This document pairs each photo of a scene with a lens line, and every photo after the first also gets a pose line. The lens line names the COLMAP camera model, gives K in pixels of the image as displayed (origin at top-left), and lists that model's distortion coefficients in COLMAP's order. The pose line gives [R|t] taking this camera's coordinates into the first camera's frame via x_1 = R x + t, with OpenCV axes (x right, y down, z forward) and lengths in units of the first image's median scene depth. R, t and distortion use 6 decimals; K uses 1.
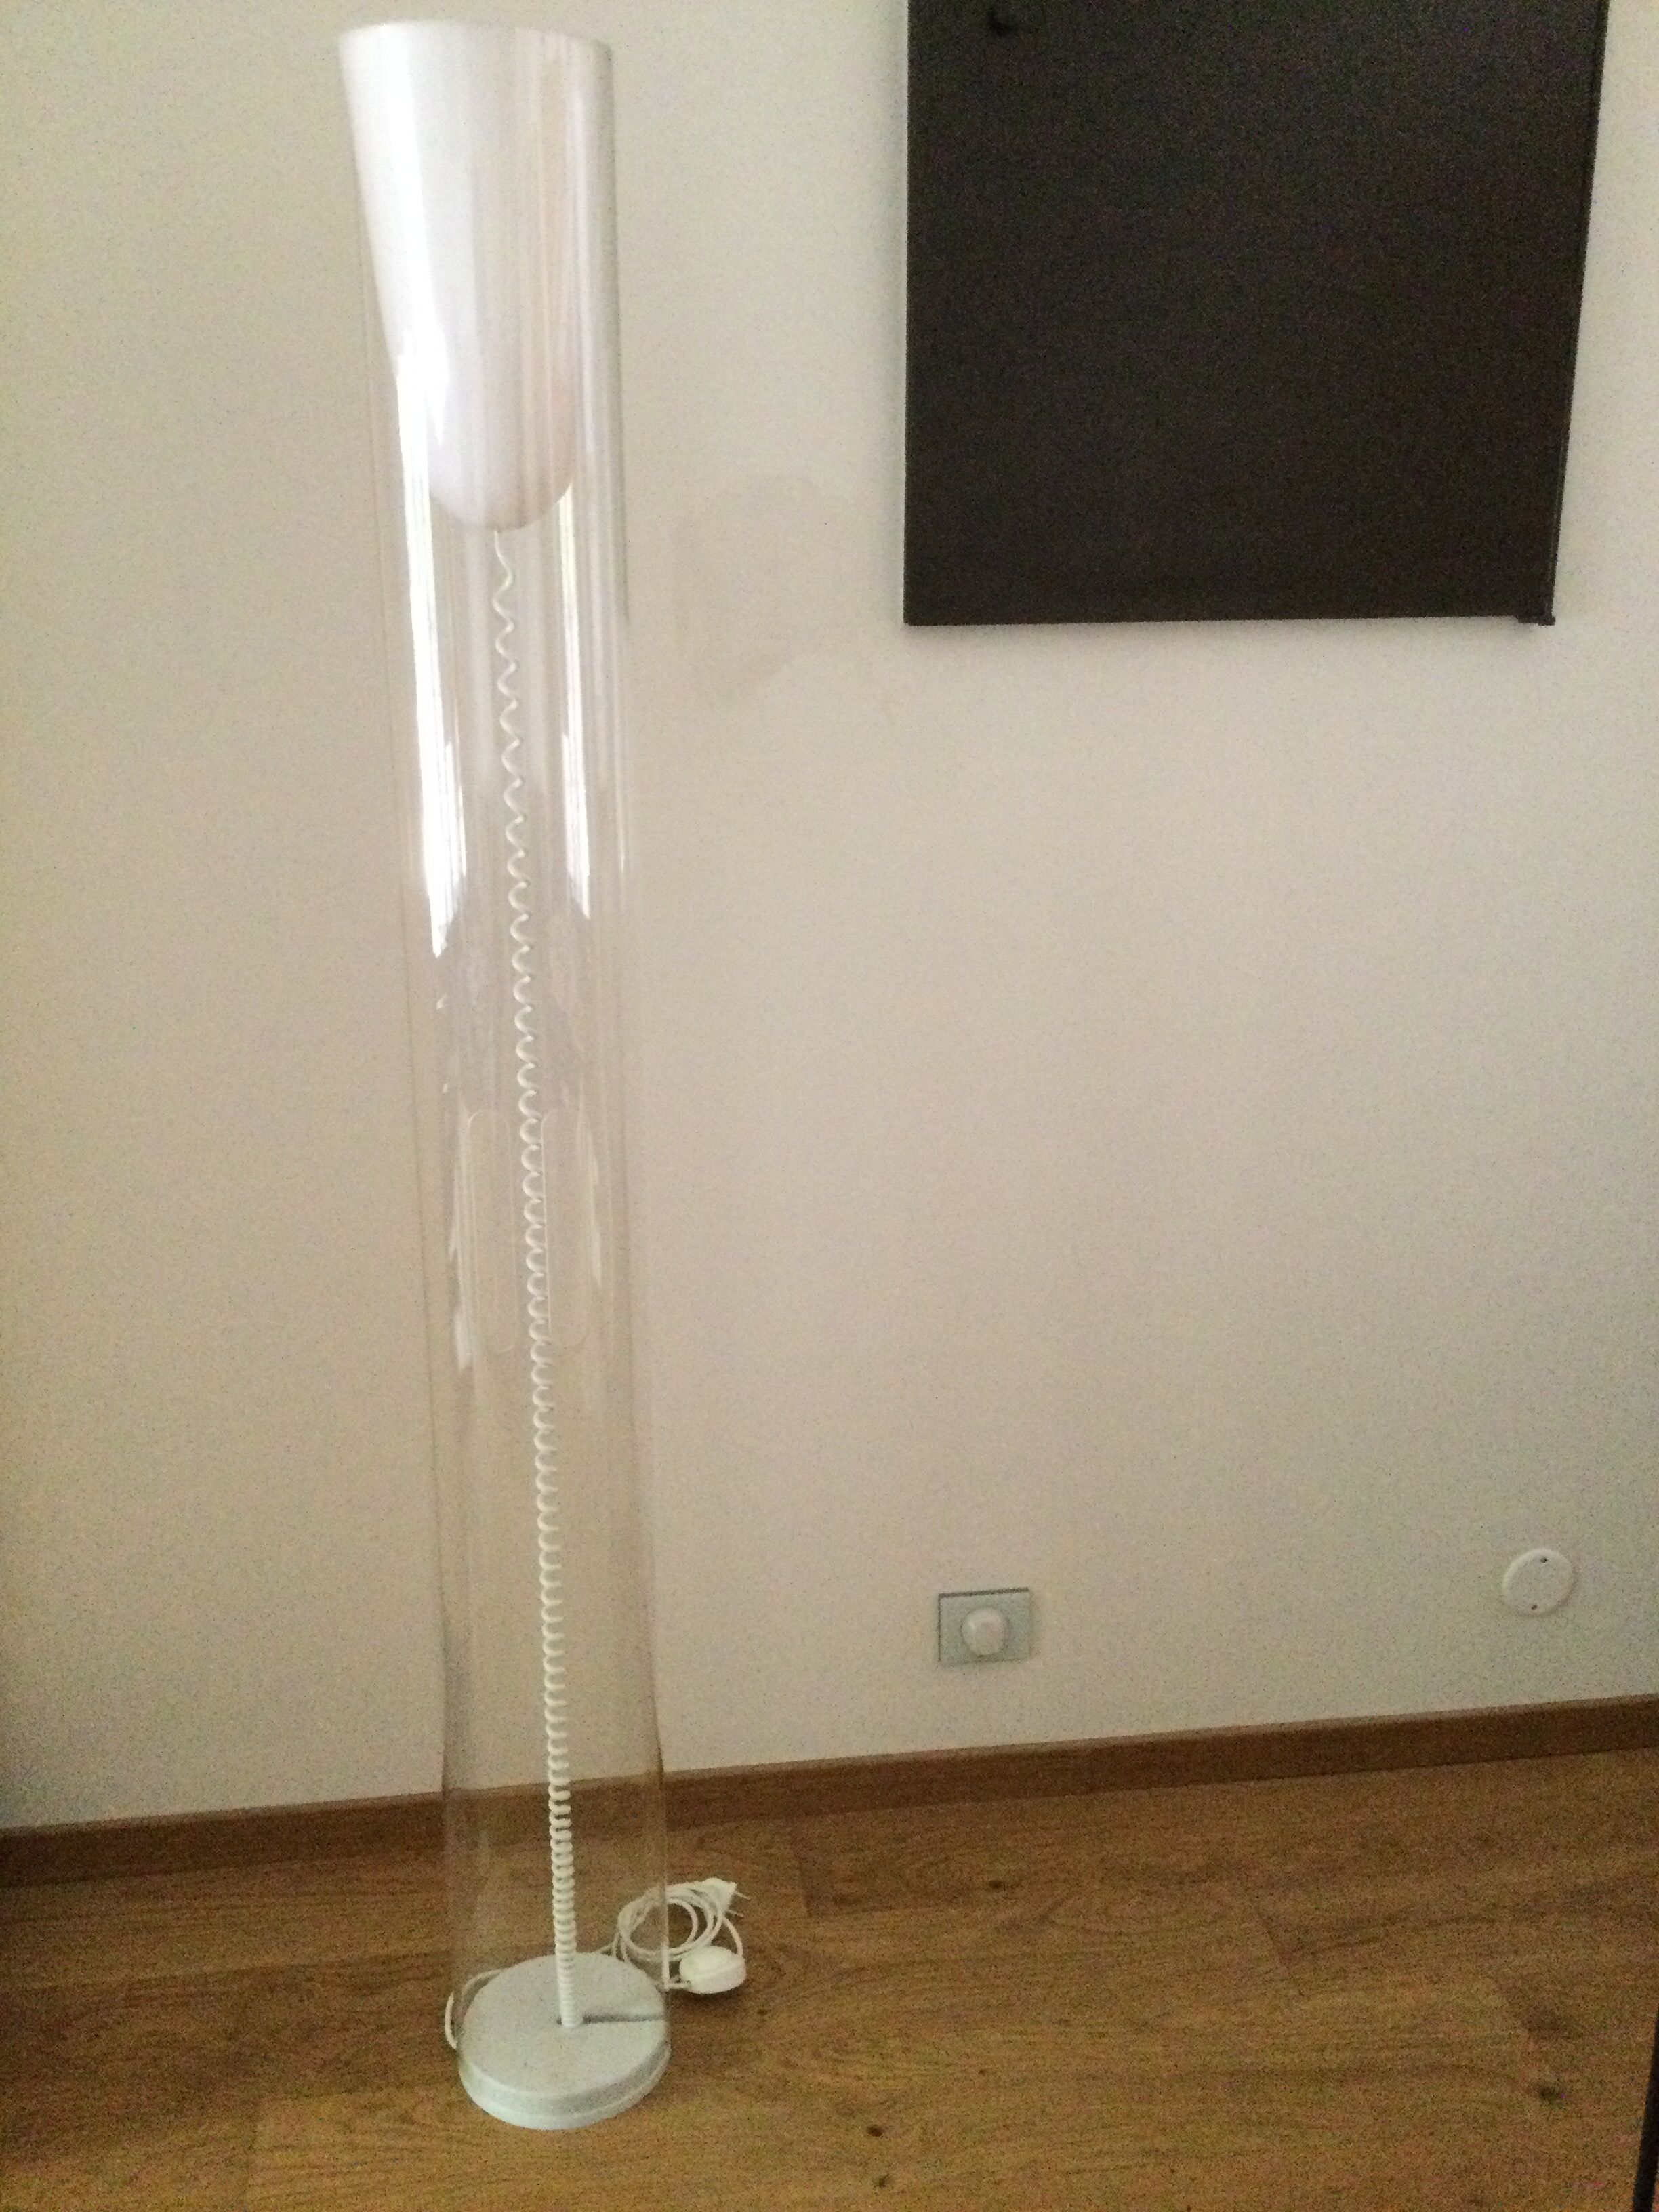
lens RADIAL K [[2086.8, 0, 829.5], [0, 2086.8, 1106.0], [0, 0, 1]] dist [0.142601, -0.247959]
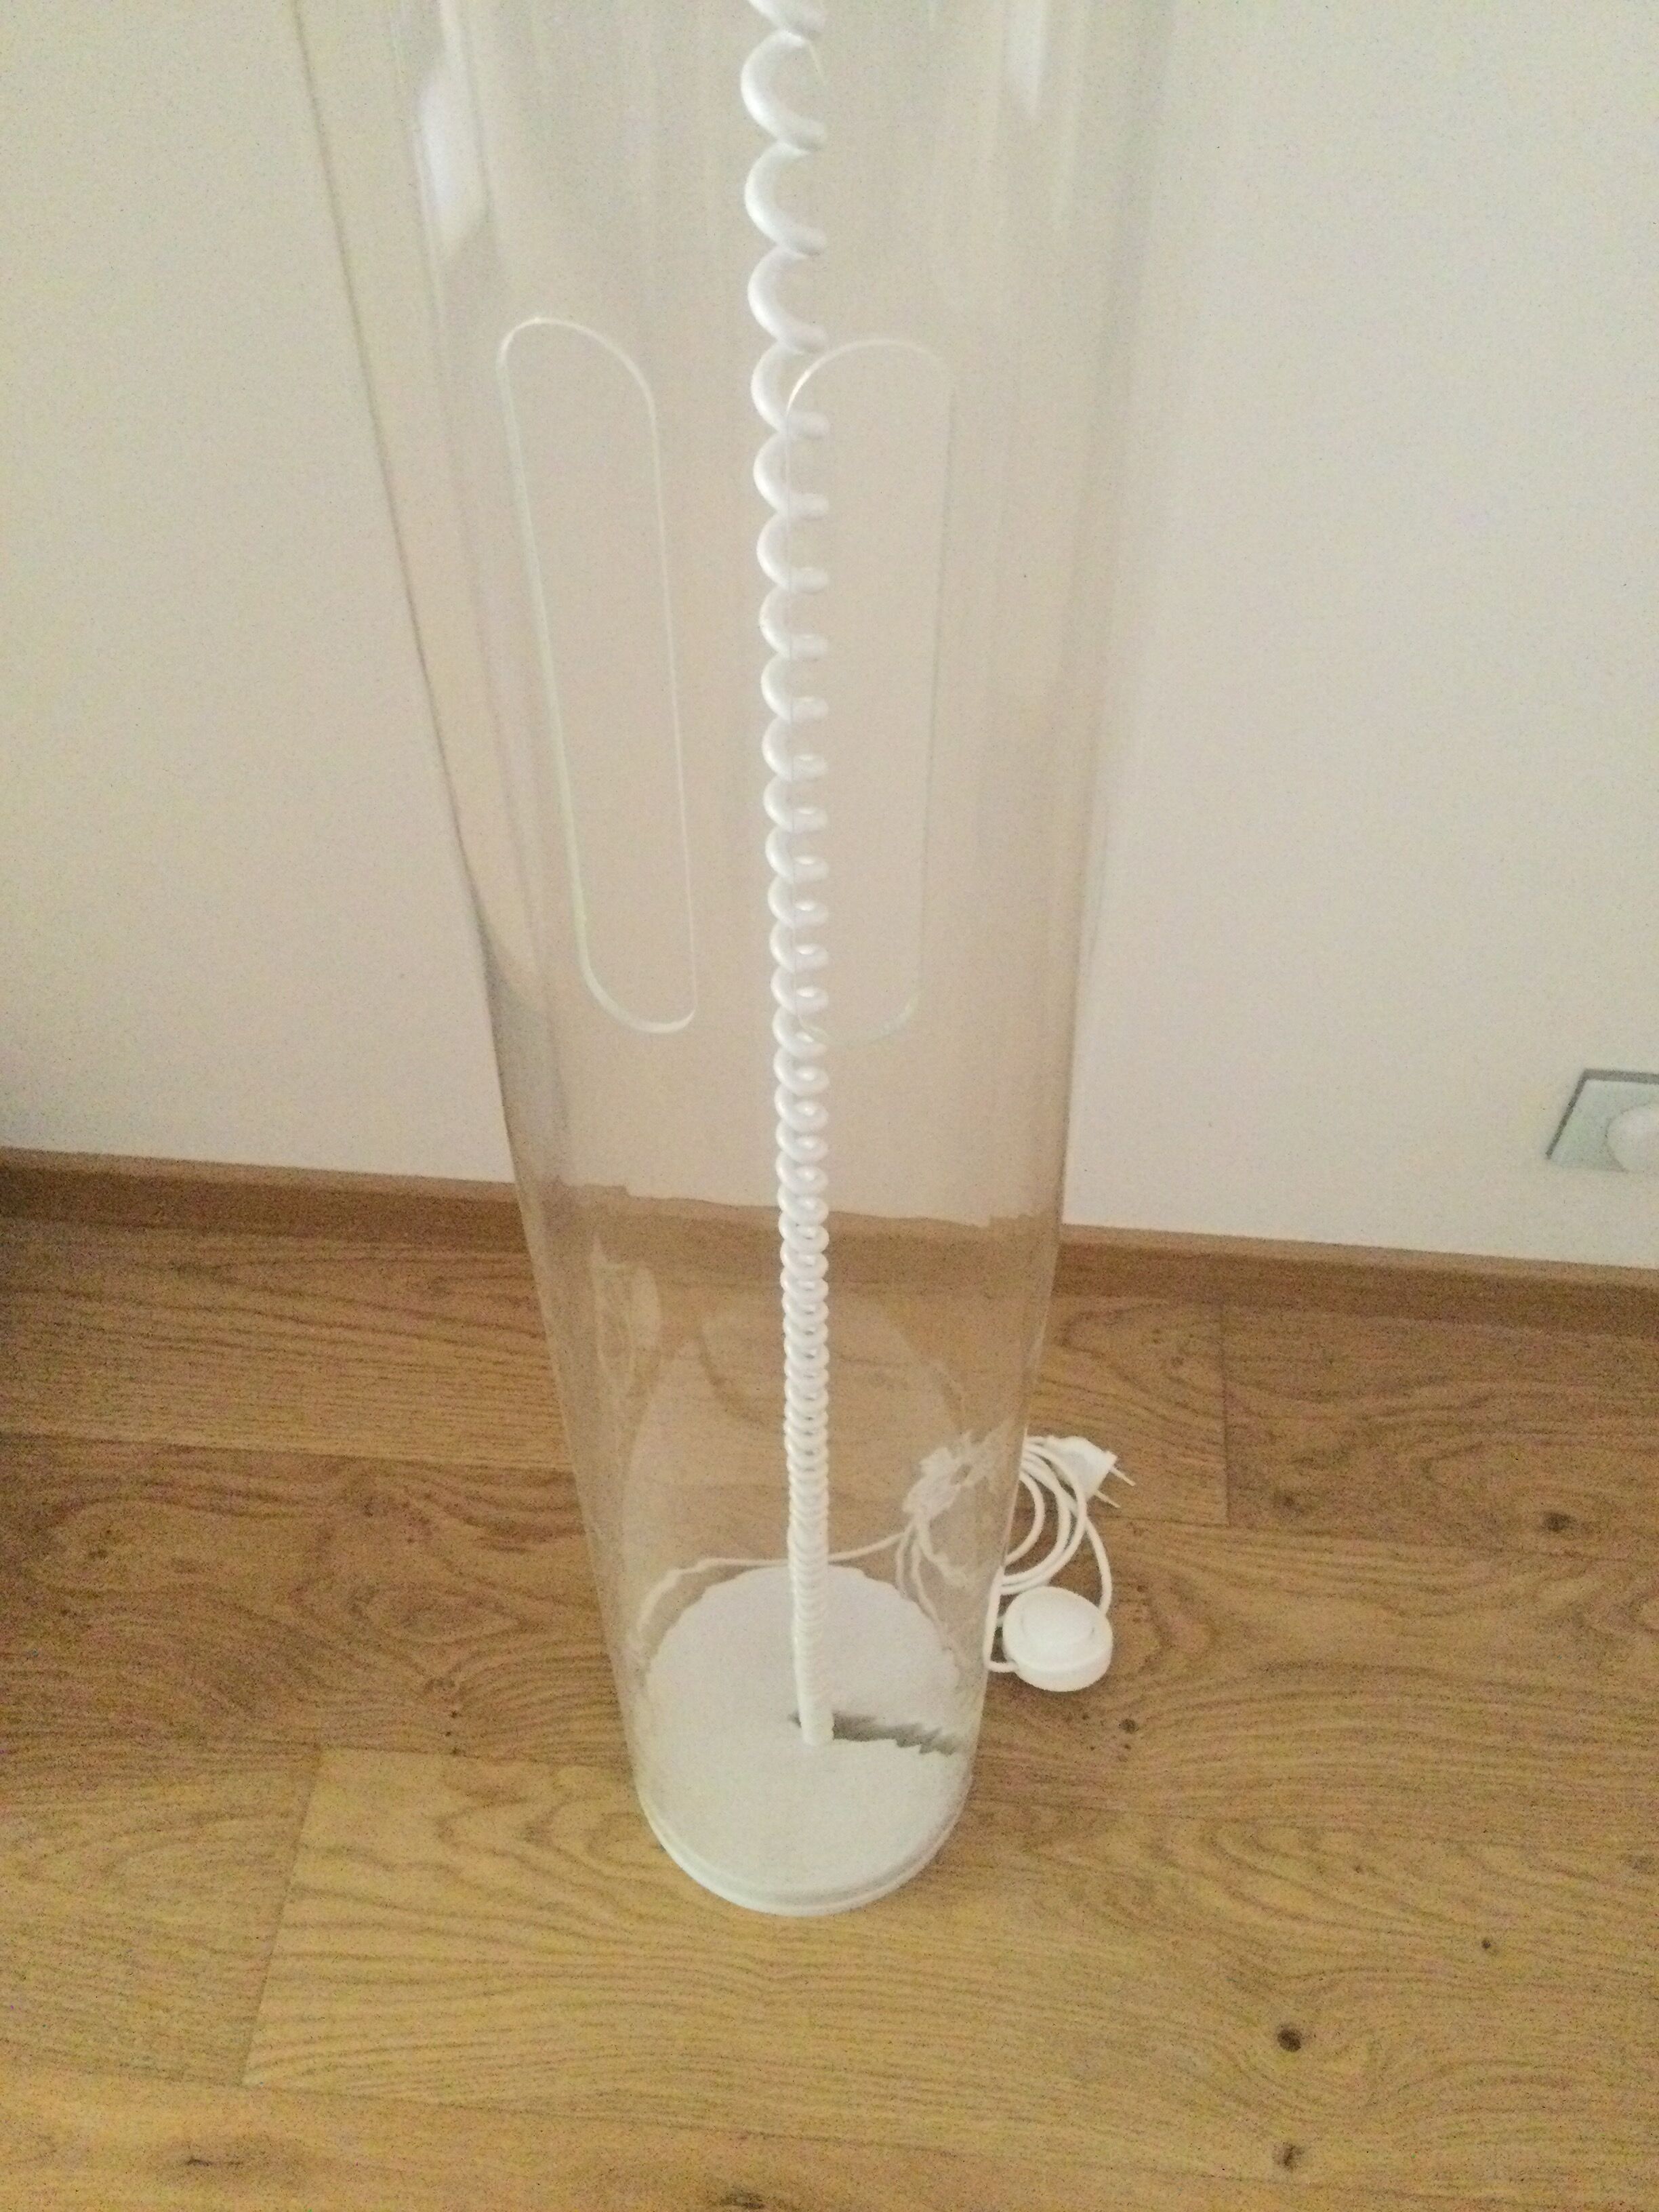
lens RADIAL K [[2086.8, 0, 829.5], [0, 2086.8, 1106.0], [0, 0, 1]] dist [0.142601, -0.247959]
pose [[0.976341, 0.176007, -0.125621, -0.072855], [-0.067816, 0.800858, 0.595002, -0.069251], [0.205329, -0.572405, 0.793847, 0.626025]]
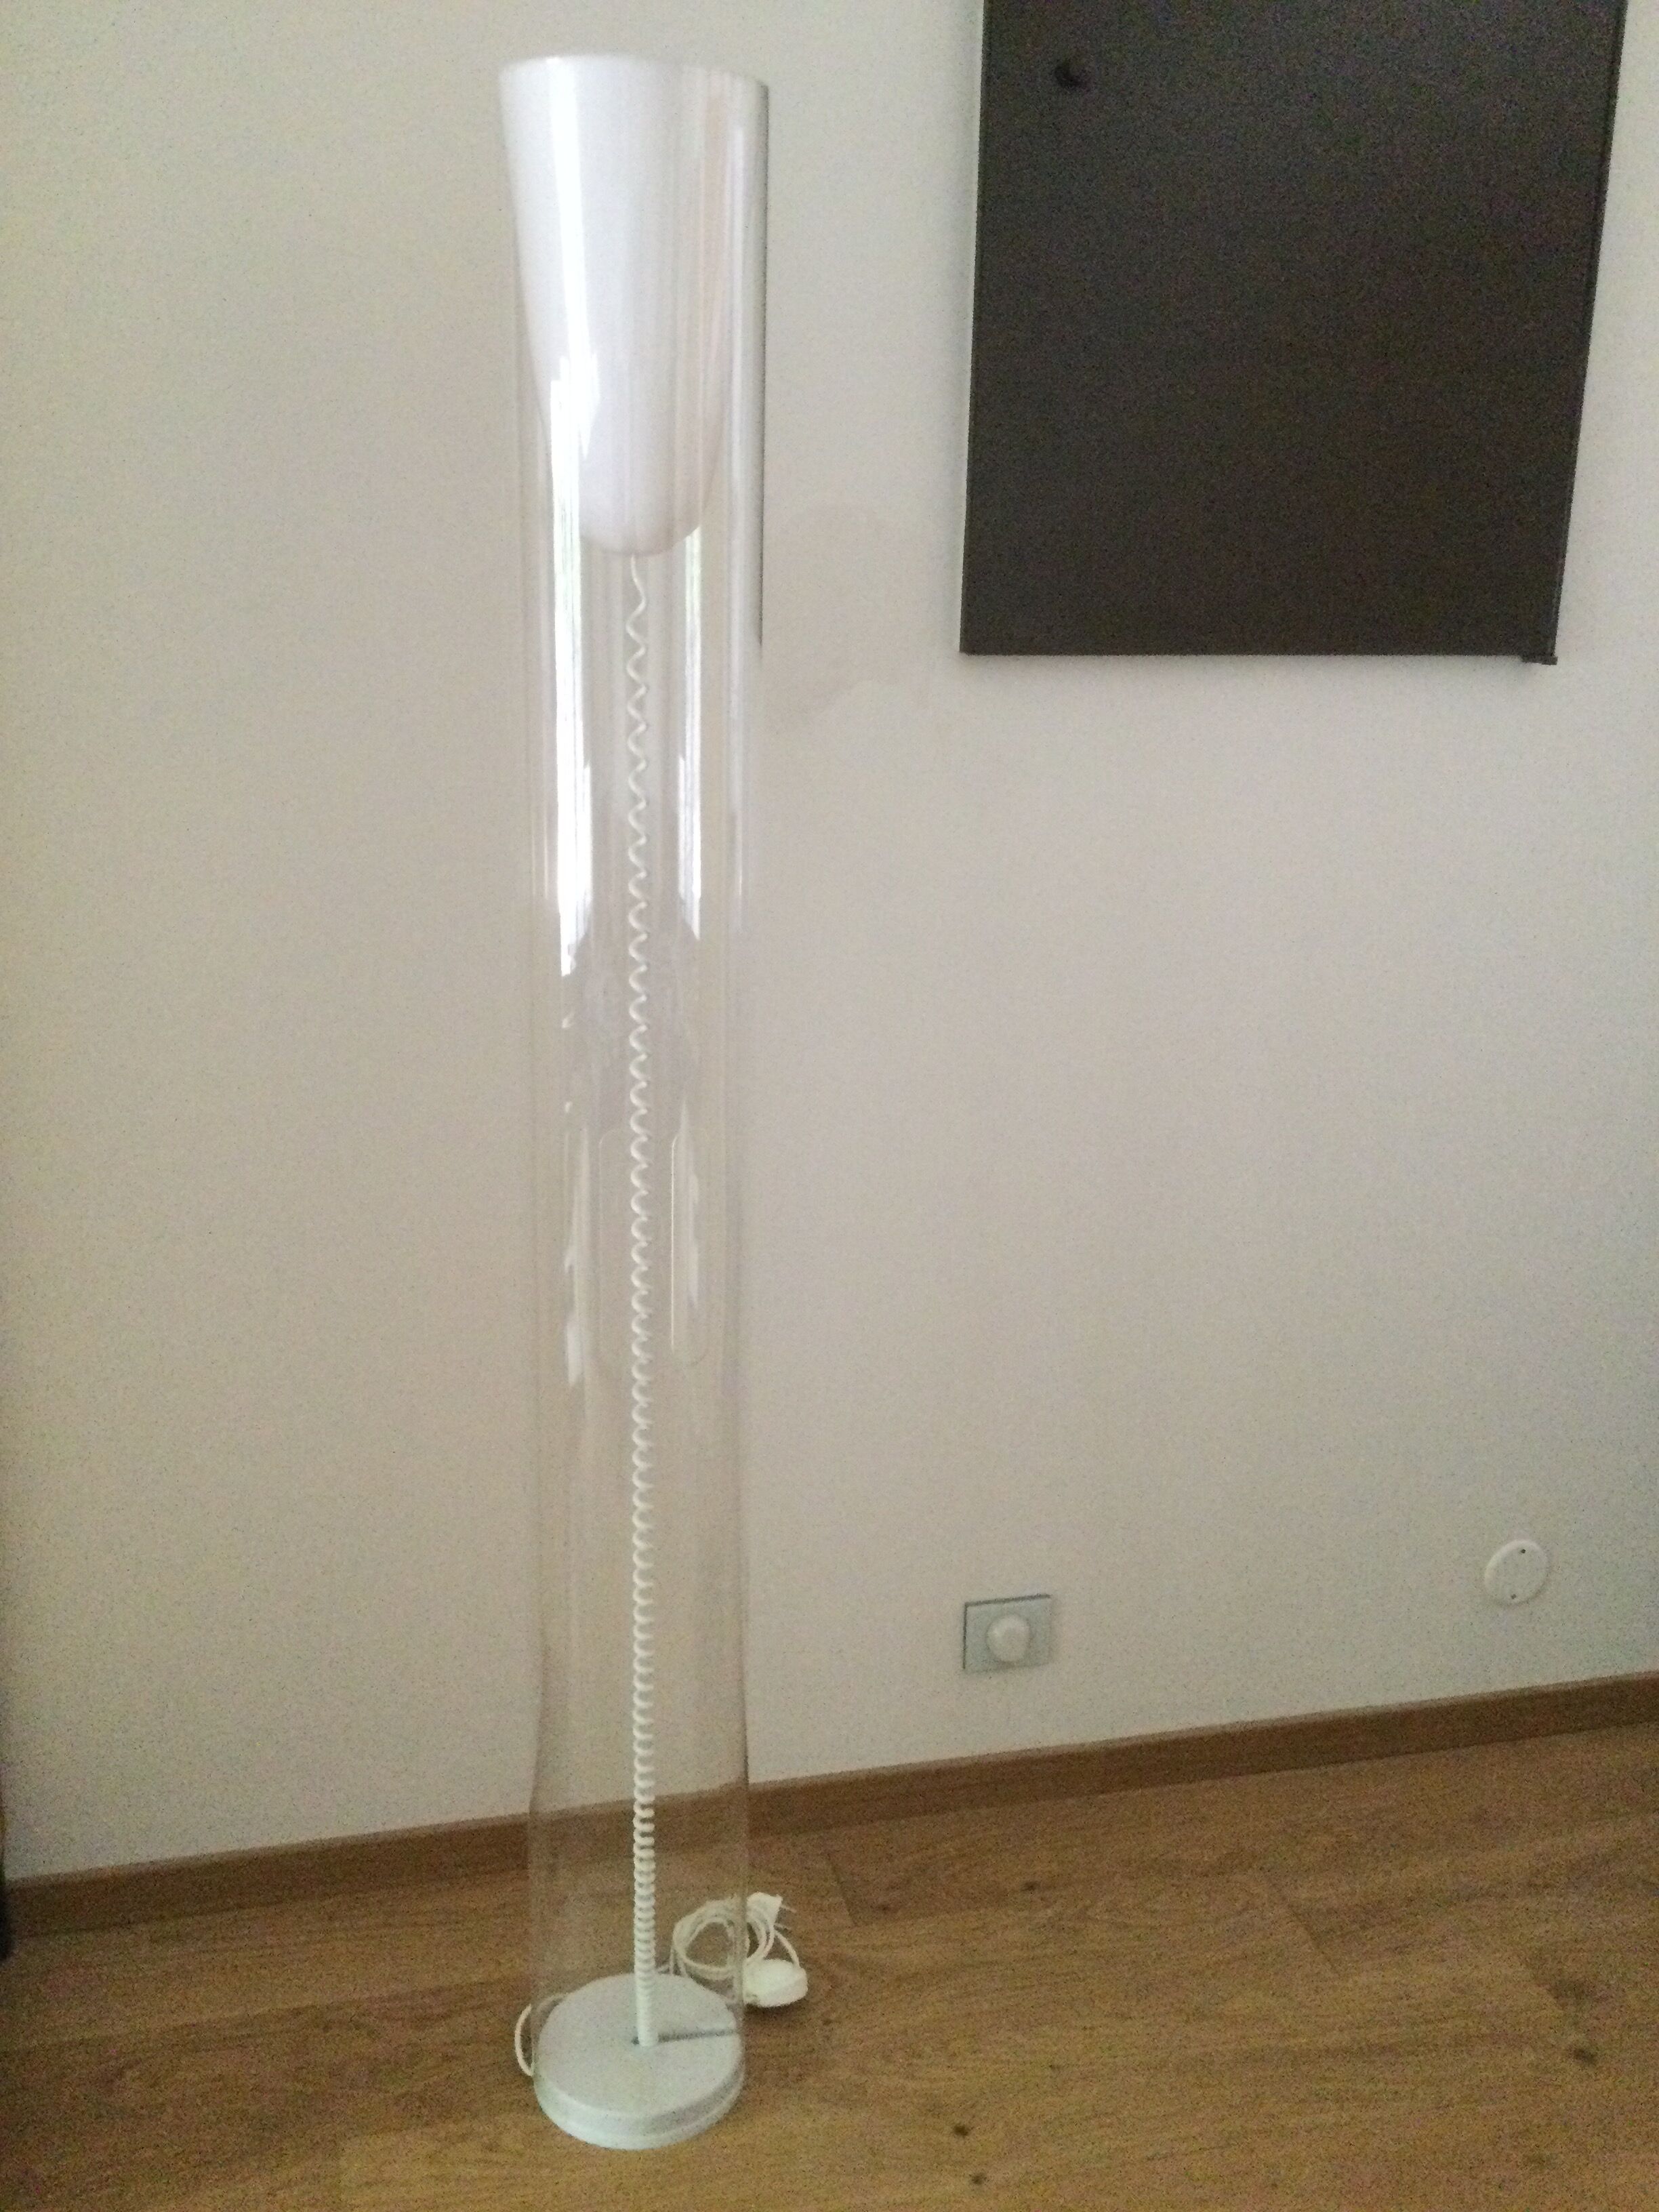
lens RADIAL K [[2086.8, 0, 829.5], [0, 2086.8, 1106.0], [0, 0, 1]] dist [0.142601, -0.247959]
pose [[0.993585, -0.007796, 0.112822, -0.146238], [0.009356, 0.999868, -0.013304, 0.005016], [-0.112704, 0.014274, 0.993526, -0.010072]]
